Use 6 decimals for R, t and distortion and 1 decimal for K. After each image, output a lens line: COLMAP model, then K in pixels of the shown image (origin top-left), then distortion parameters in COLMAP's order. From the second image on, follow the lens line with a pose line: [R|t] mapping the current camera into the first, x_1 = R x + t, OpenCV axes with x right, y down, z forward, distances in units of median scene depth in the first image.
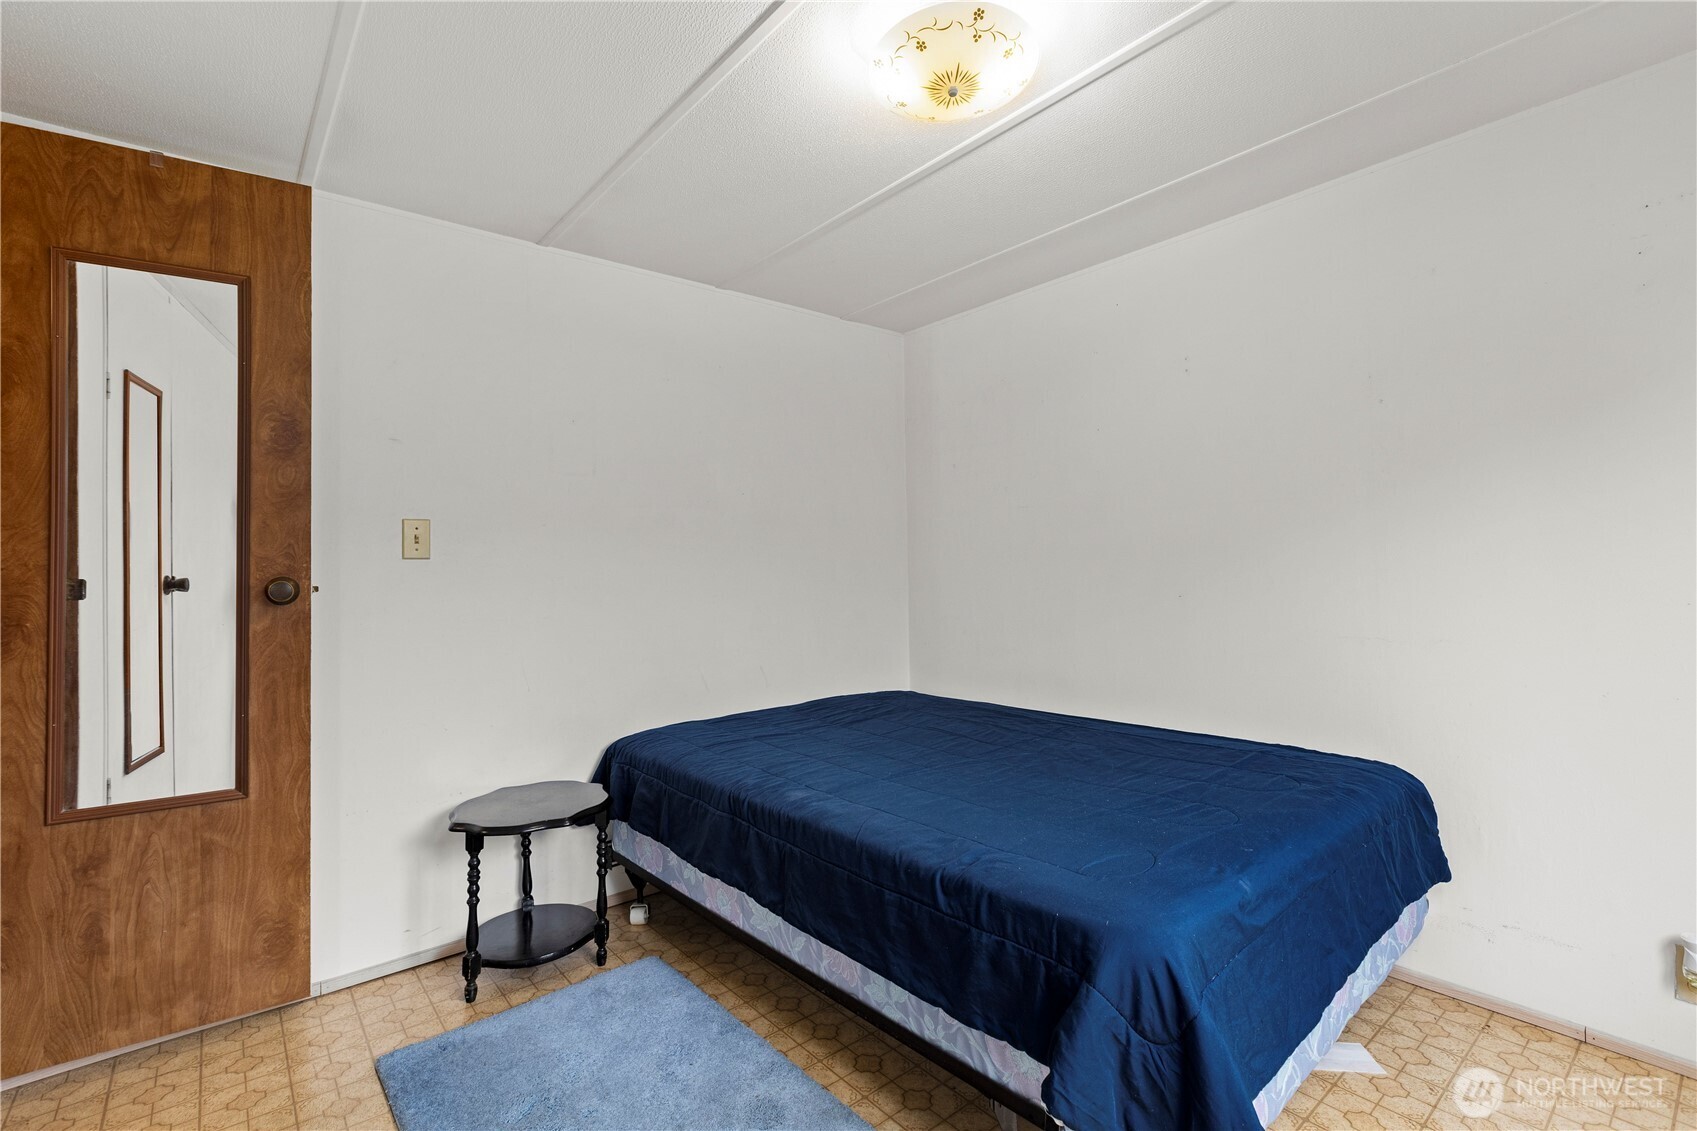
lens RADIAL K [[781.0, 0, 848.5], [0, 781.0, 565.5], [0, 0, 1]] dist [-0.000497, 0.000221]
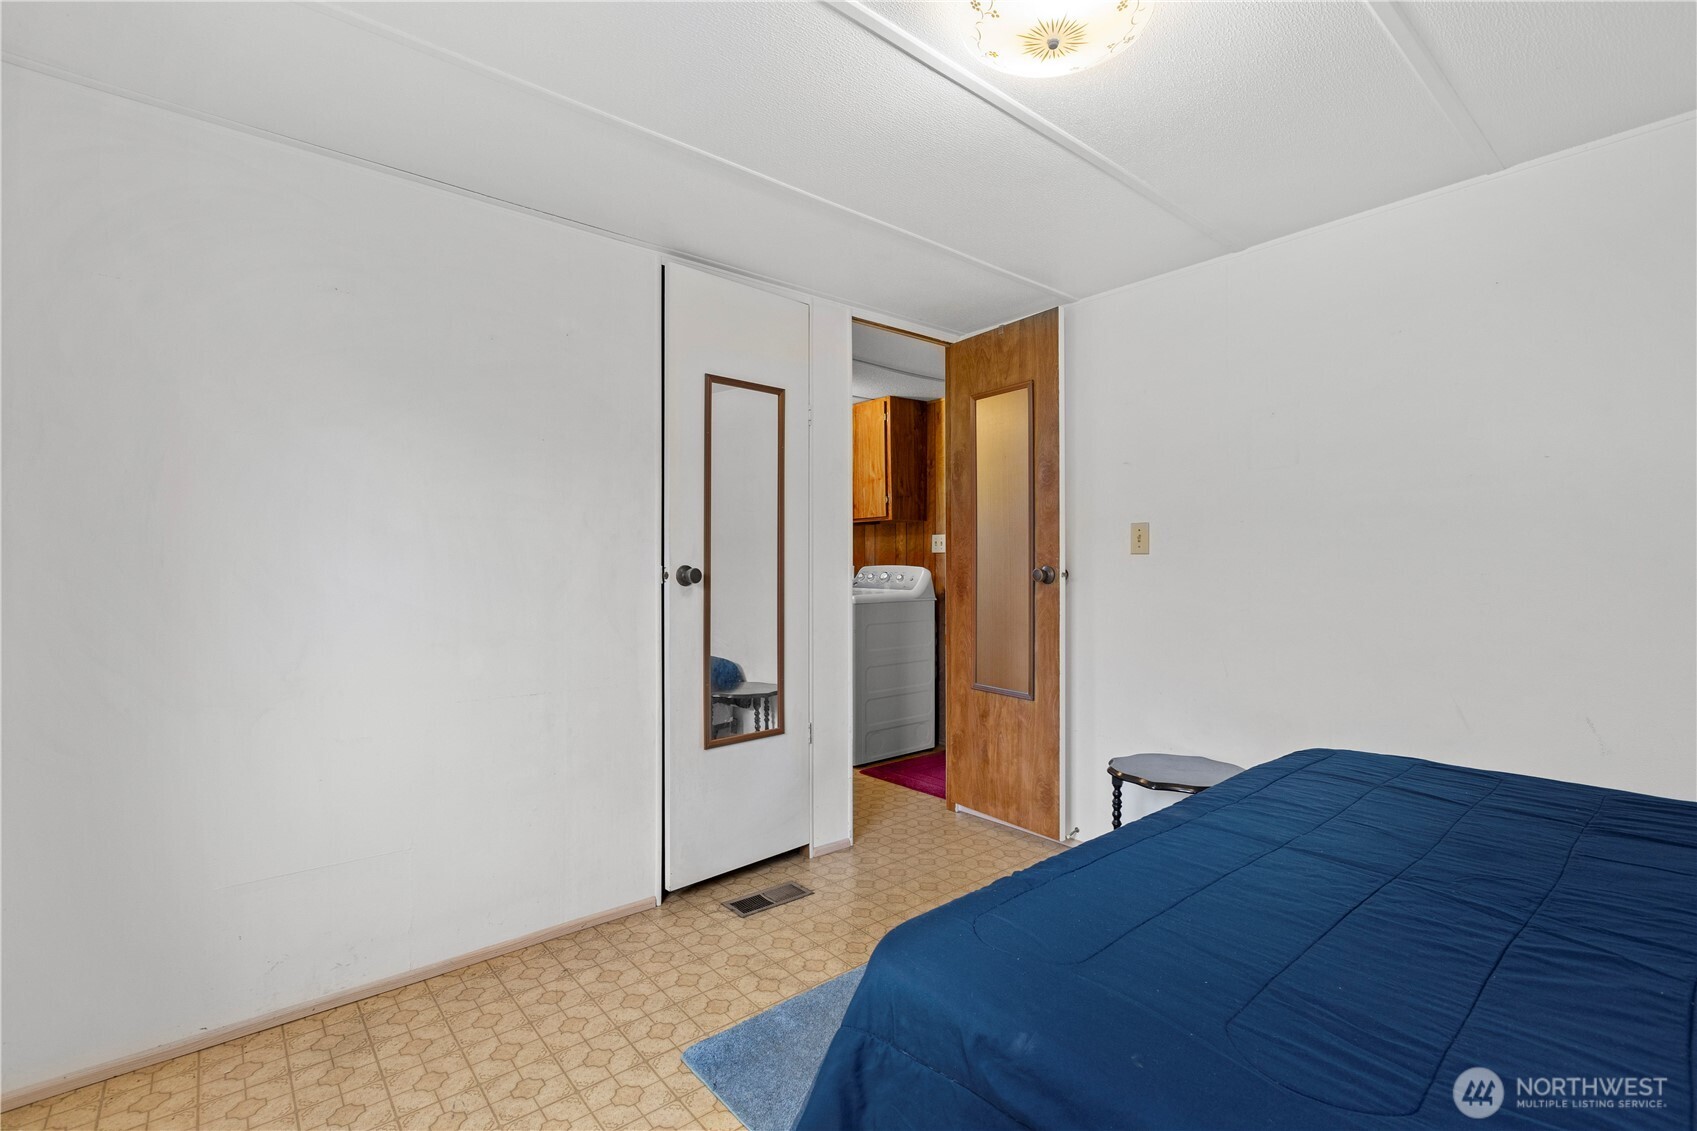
lens RADIAL K [[757.7, 0, 849.6], [0, 757.7, 577.5], [0, 0, 1]] dist [0.001111, 0.000287]
pose [[0.016762, 0.032090, -0.999344, 0.817120], [0.001906, 0.999482, 0.032126, -0.012372], [0.999858, -0.002443, 0.016692, 0.602028]]
